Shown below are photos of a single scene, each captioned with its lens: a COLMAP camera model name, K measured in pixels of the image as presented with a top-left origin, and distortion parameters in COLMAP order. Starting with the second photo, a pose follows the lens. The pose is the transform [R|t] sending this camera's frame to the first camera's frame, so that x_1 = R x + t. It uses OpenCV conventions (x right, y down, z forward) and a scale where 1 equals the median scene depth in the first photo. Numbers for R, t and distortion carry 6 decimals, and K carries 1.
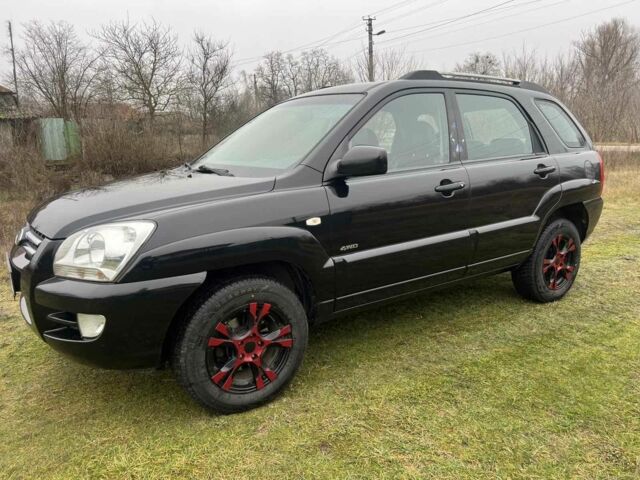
lens RADIAL K [[540.8, 0, 320.0], [0, 540.8, 240.0], [0, 0, 1]] dist [0.093649, -0.130789]
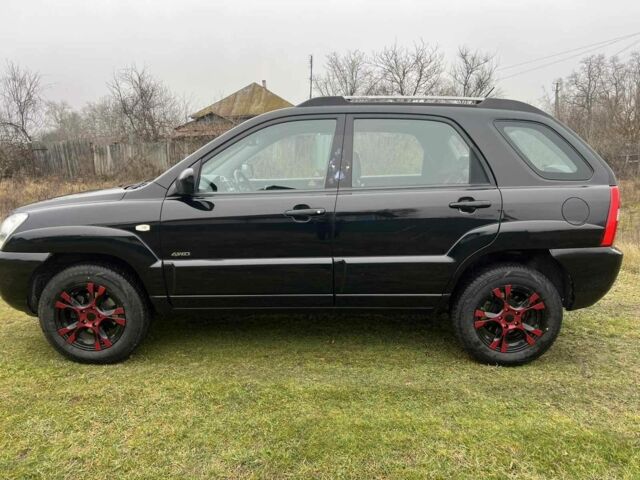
lens RADIAL K [[540.8, 0, 320.0], [0, 540.8, 240.0], [0, 0, 1]] dist [0.093649, -0.130789]
pose [[0.781004, 0.120931, -0.612705, 0.840085], [-0.131504, 0.990921, 0.027955, -0.074437], [0.610523, 0.058741, 0.789817, 0.213621]]
